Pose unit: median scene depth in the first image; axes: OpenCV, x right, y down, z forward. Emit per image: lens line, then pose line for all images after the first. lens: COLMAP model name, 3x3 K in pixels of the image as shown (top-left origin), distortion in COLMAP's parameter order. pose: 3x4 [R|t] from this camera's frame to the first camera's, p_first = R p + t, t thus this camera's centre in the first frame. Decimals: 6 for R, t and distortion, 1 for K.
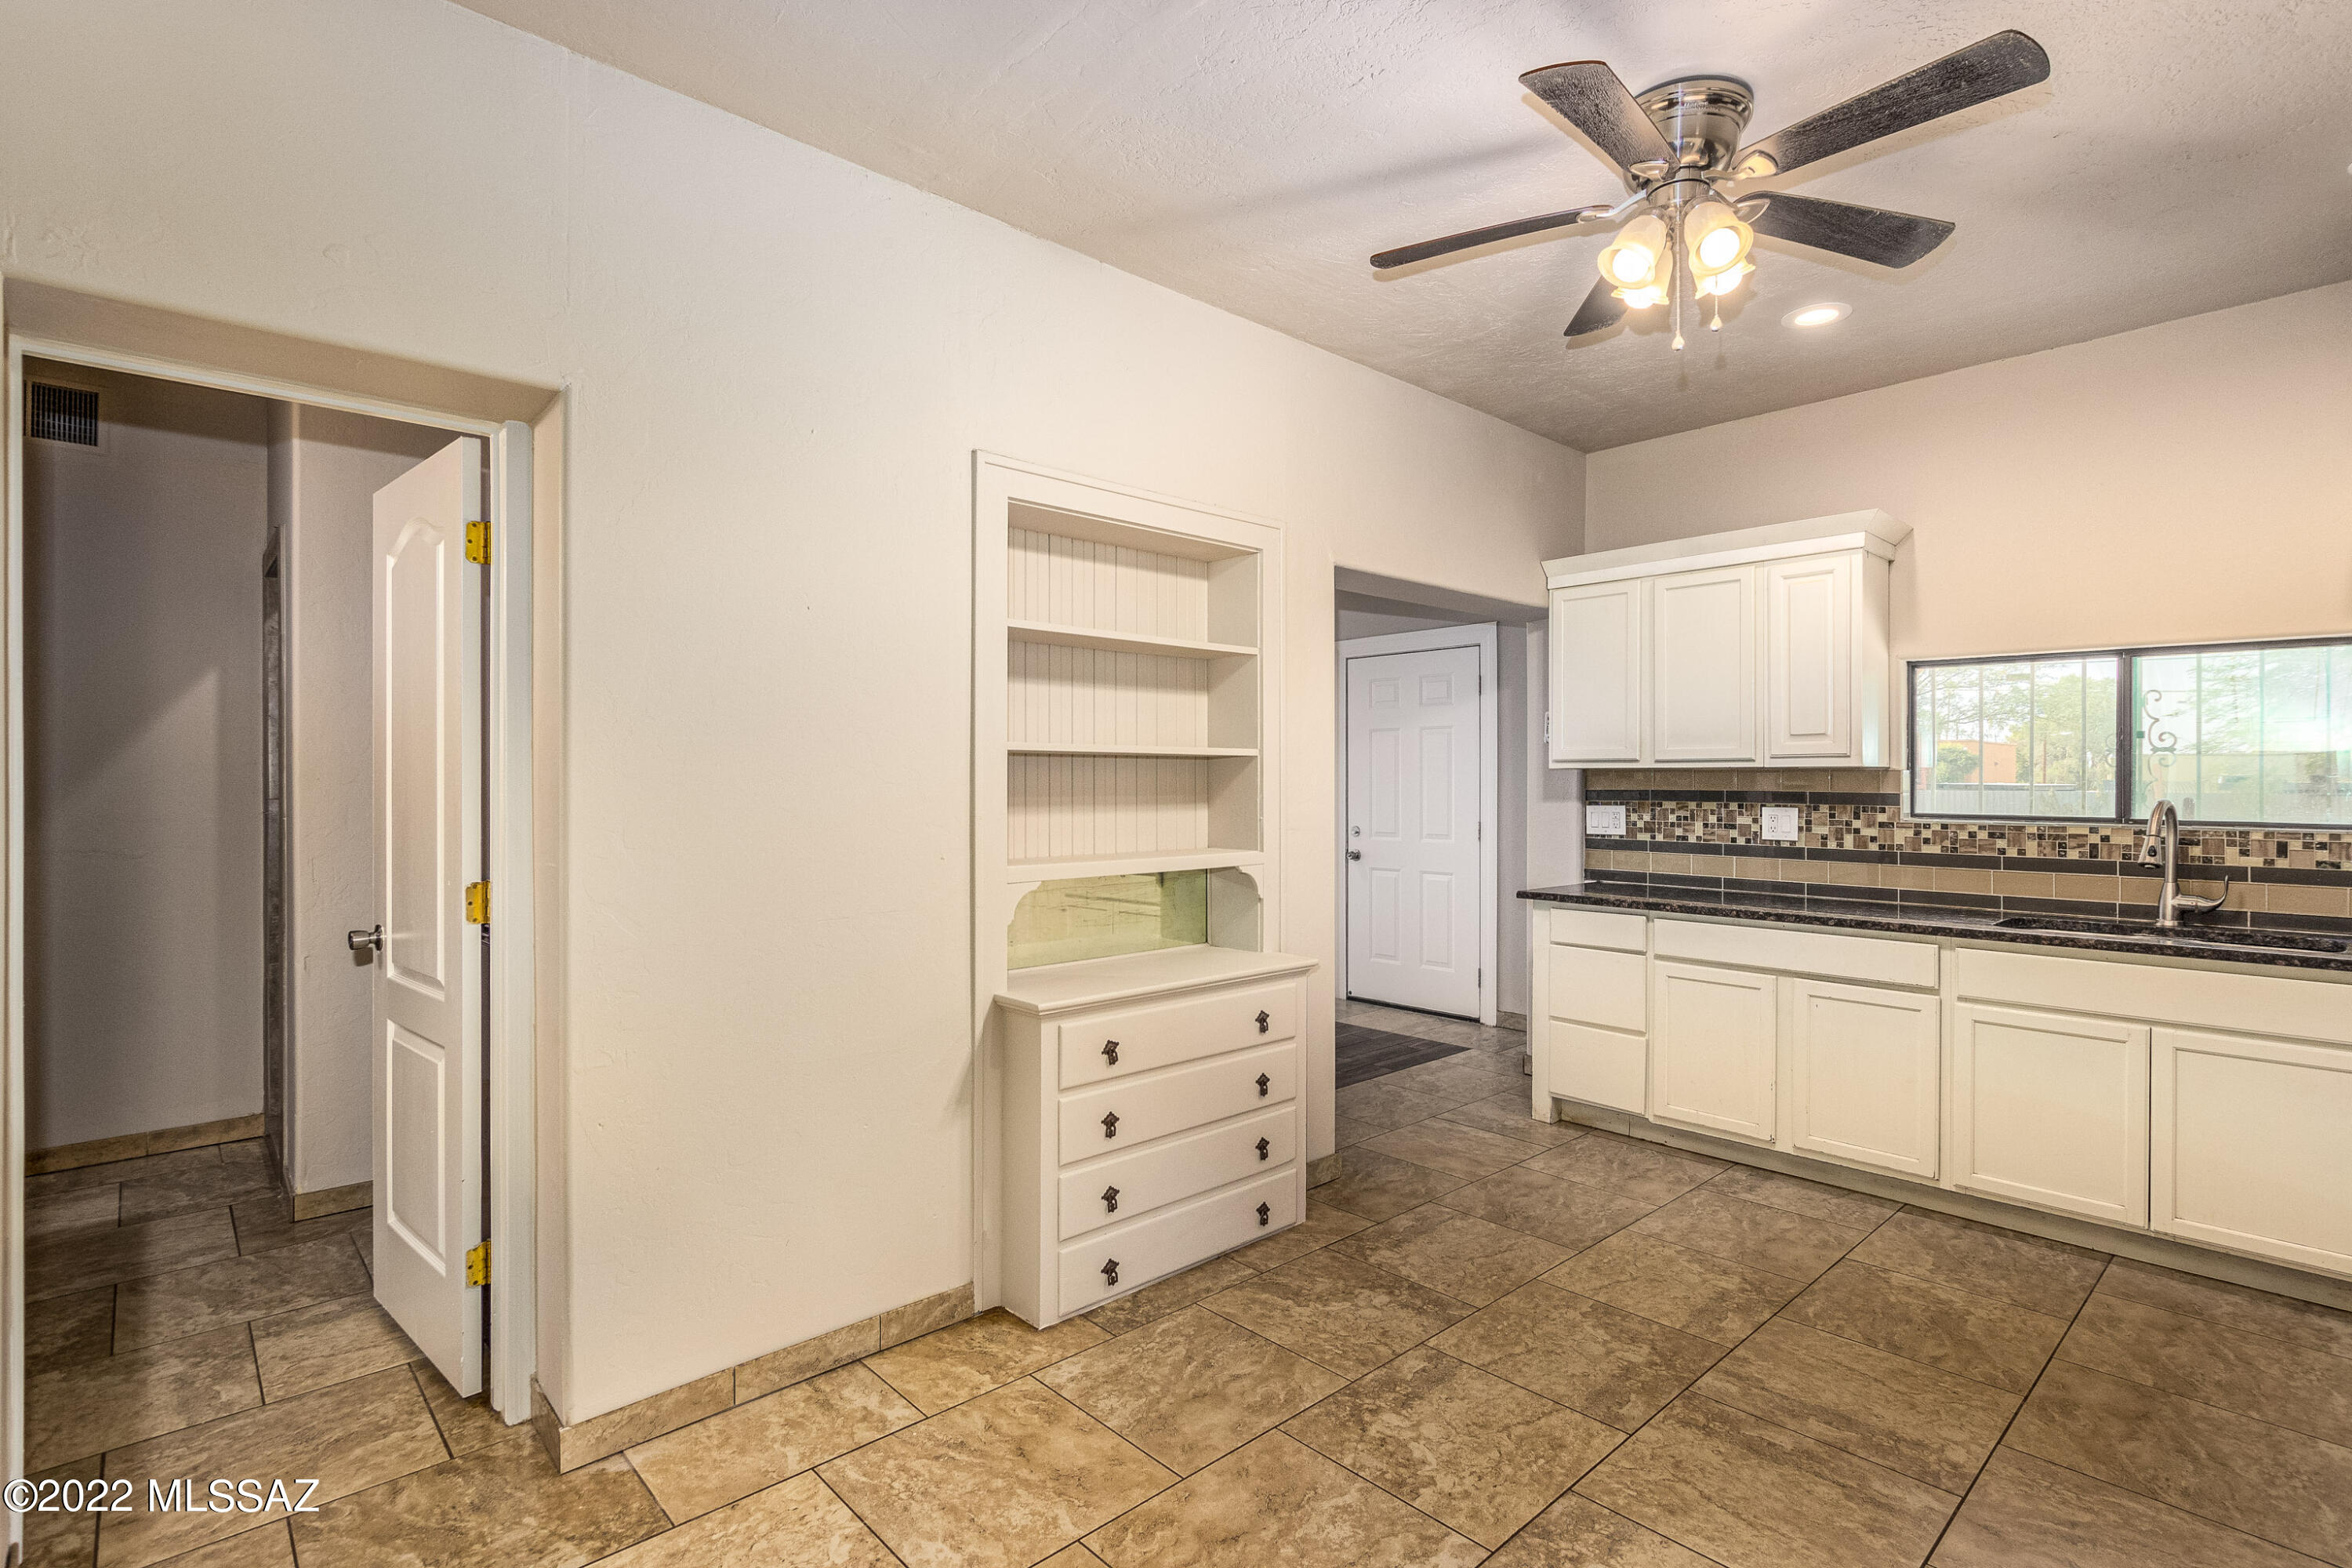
lens RADIAL K [[1120.9, 0, 1169.7], [0, 1120.9, 778.1], [0, 0, 1]] dist [-0.001053, -0.000430]
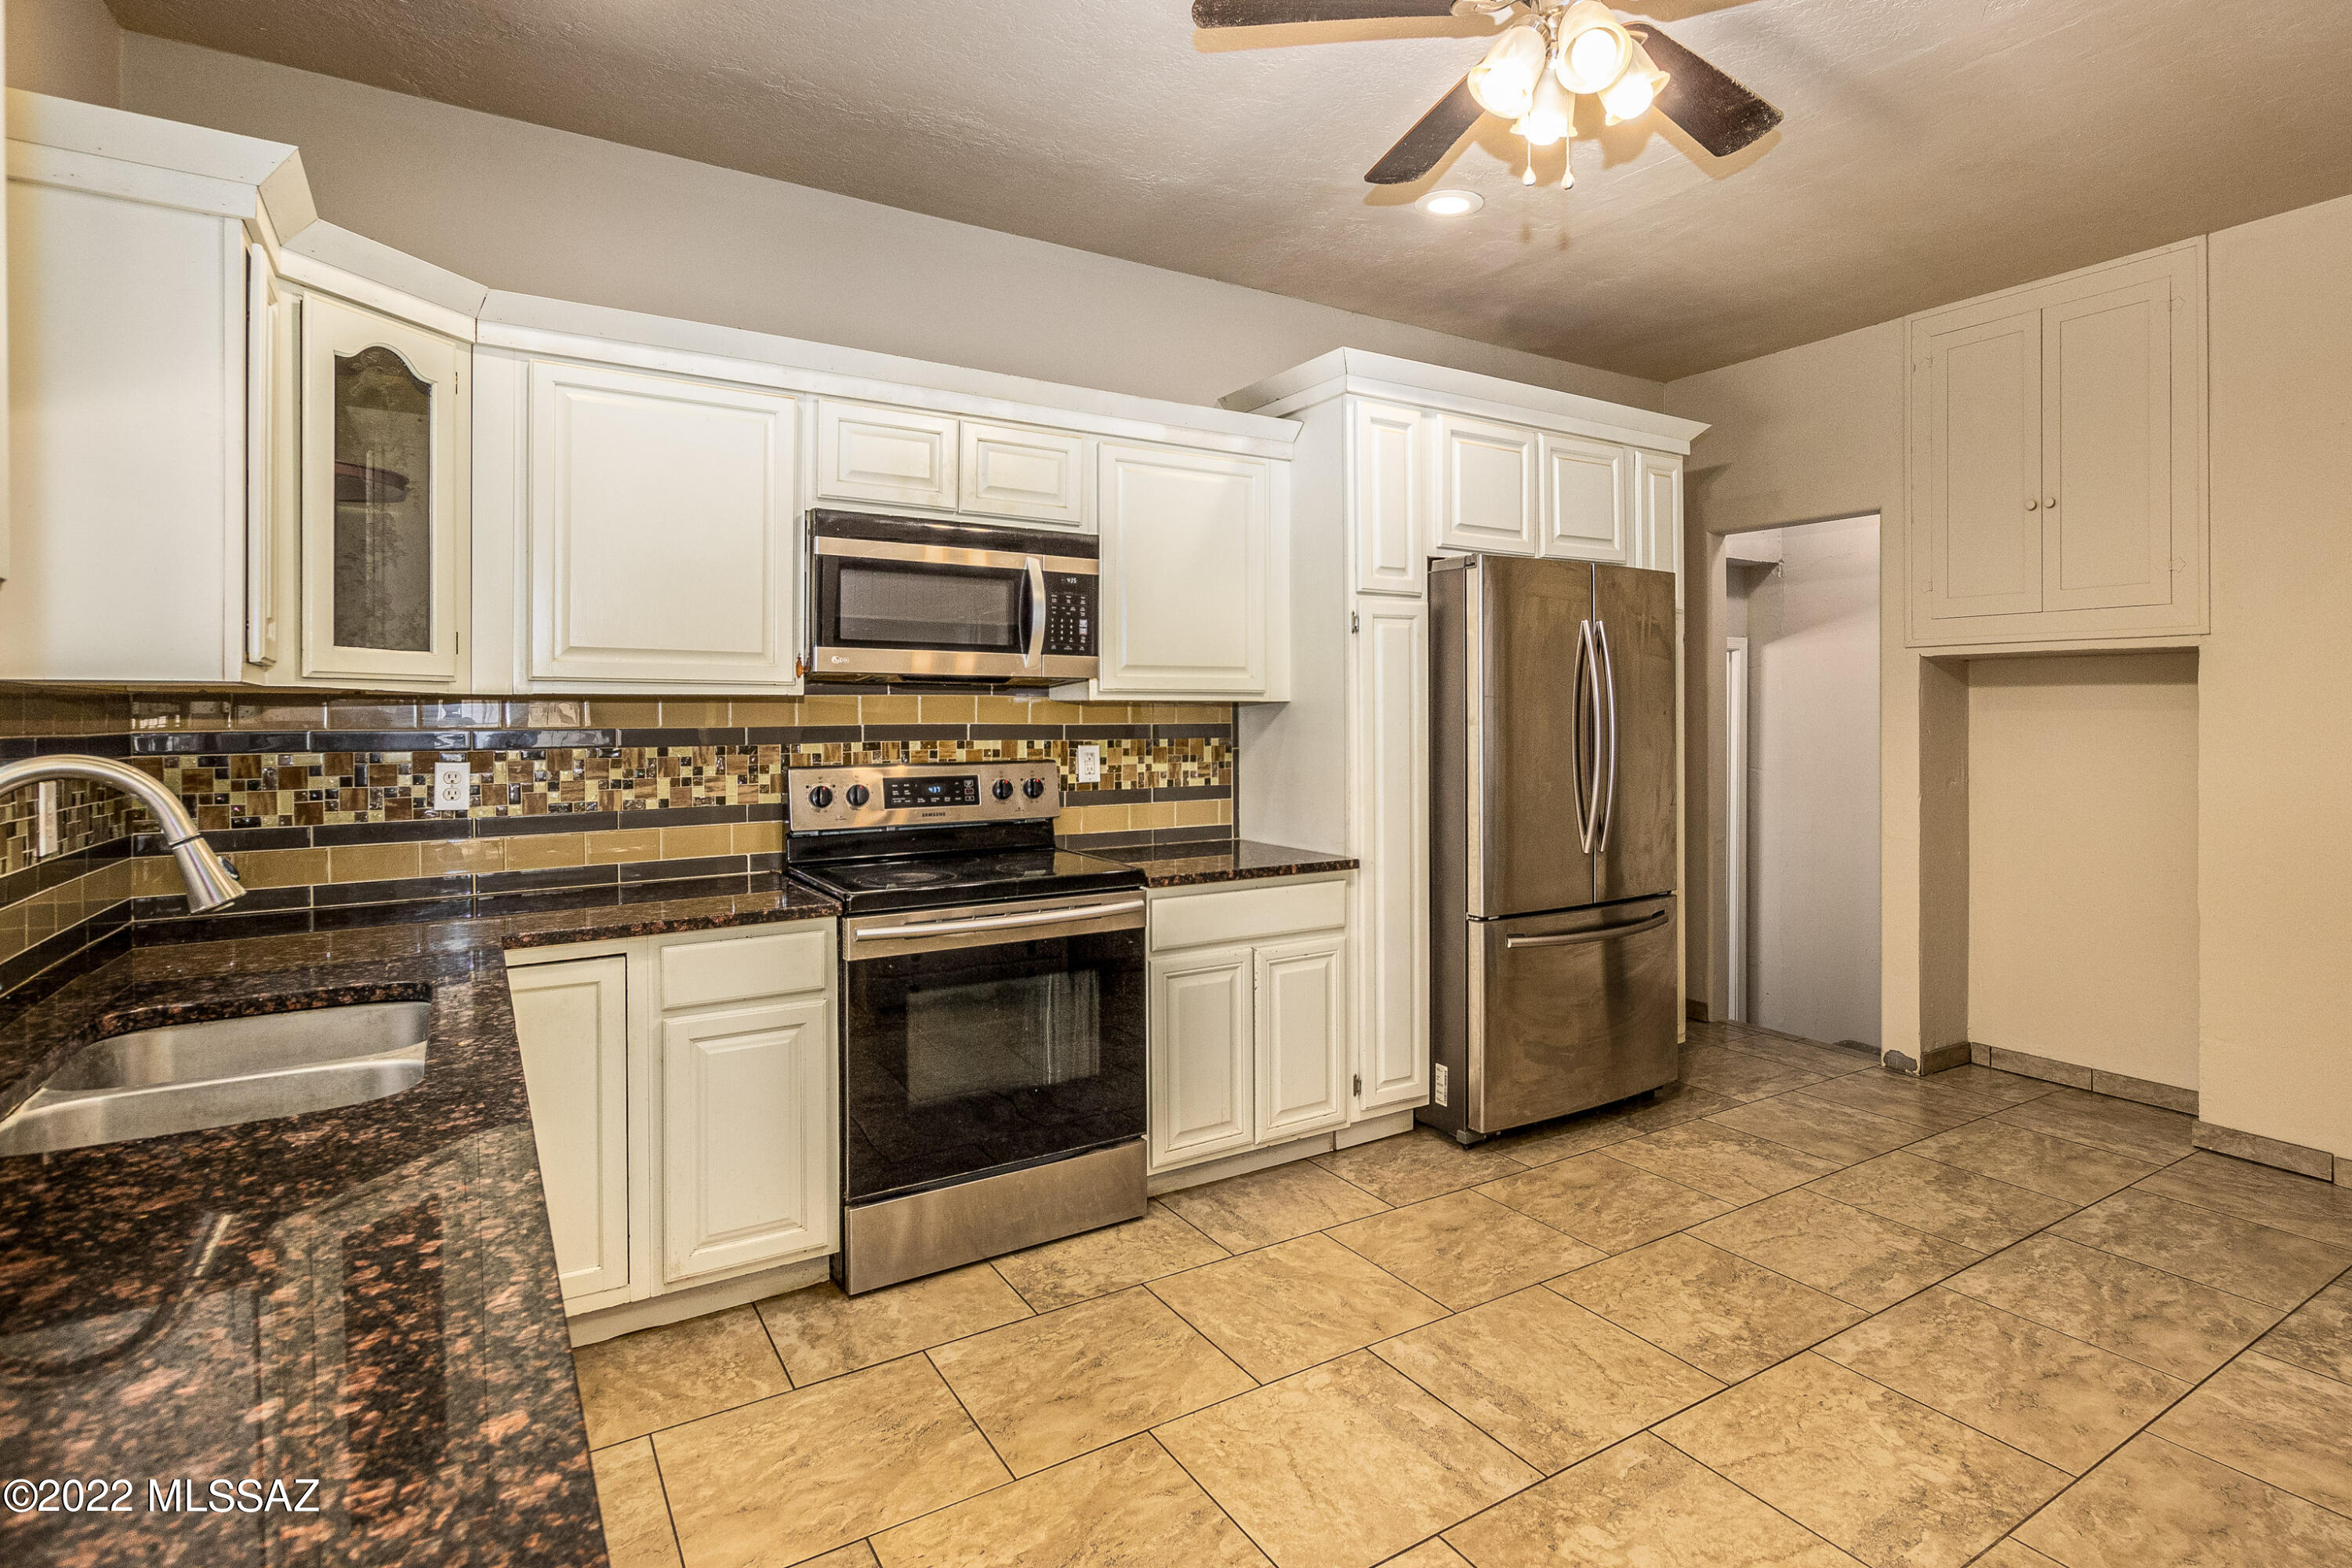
lens RADIAL K [[1208.7, 0, 1263.6], [0, 1208.7, 712.5], [0, 0, 1]] dist [-0.009530, 0.000658]
pose [[-0.988795, 0.001504, 0.149273, 0.329385], [0.001395, 0.999999, -0.000837, 0.003547], [-0.149274, -0.000619, -0.988796, 1.158204]]
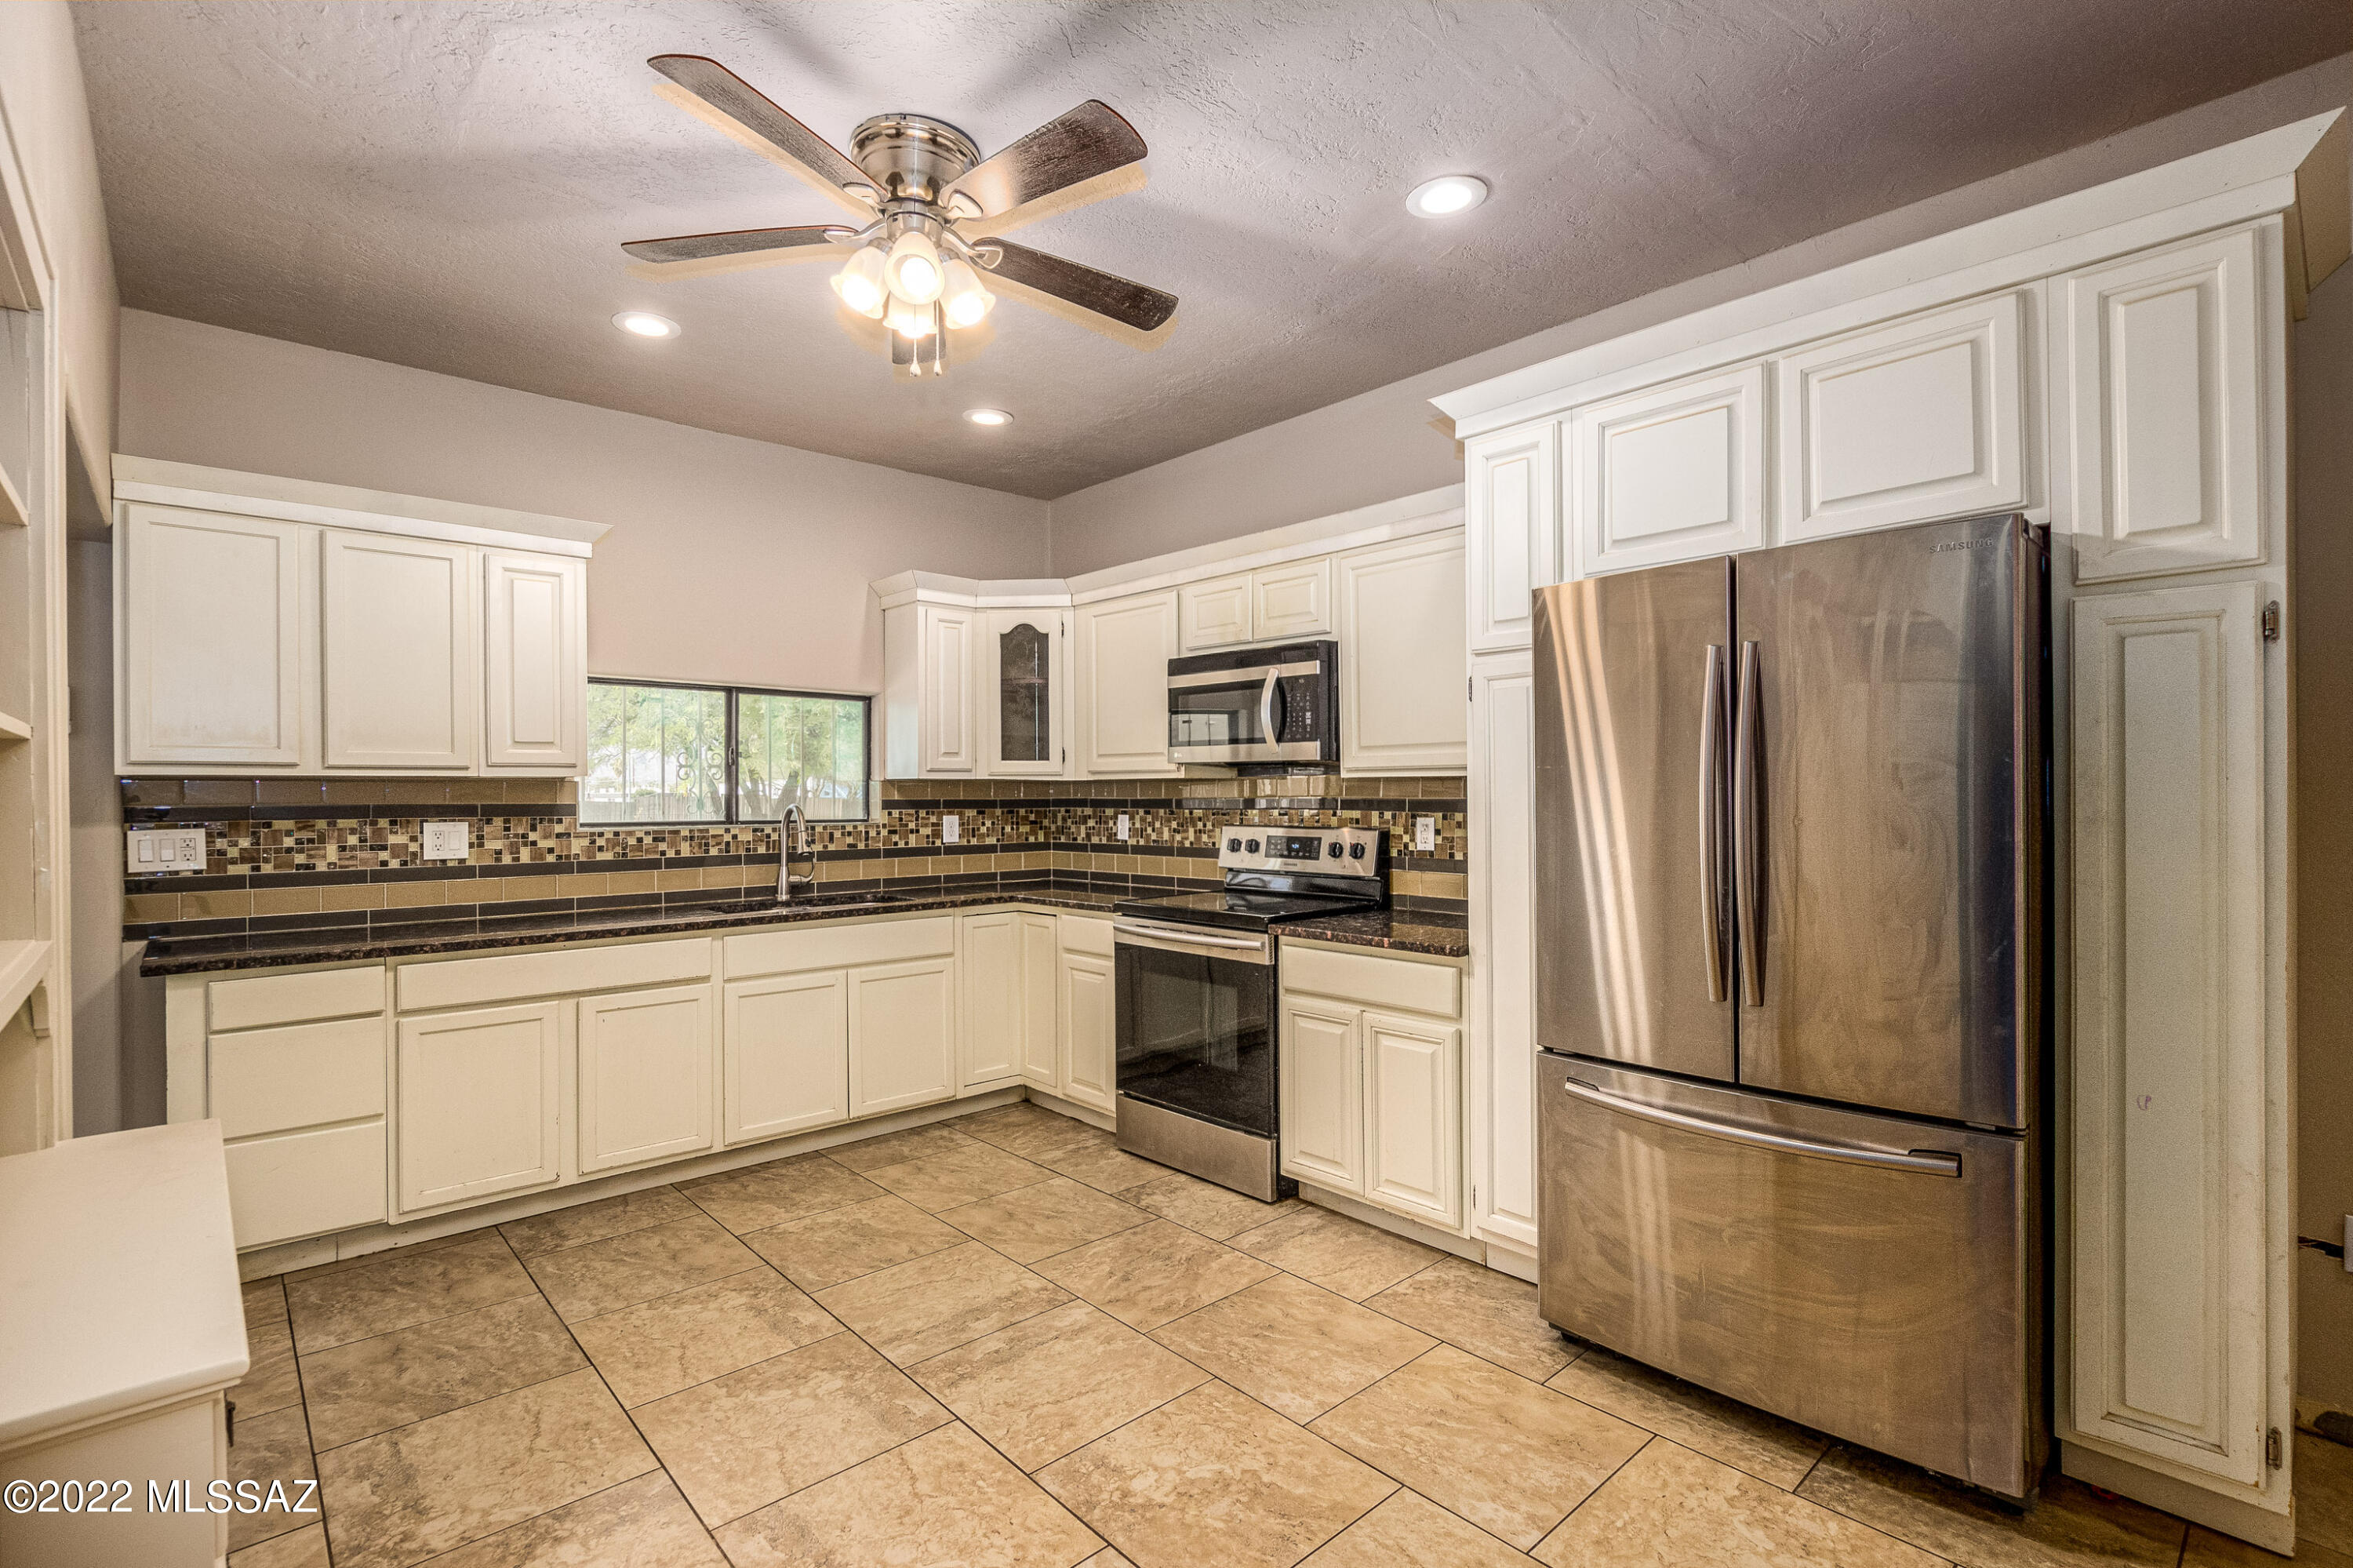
lens RADIAL K [[1081.5, 0, 1177.2], [0, 1081.5, 793.2], [0, 0, 1]] dist [-0.001444, -0.002224]
pose [[0.002436, -0.002992, 0.999993, -0.336848], [0.004580, 0.999985, 0.002980, 0.003585], [-0.999987, 0.004573, 0.002450, 0.456350]]
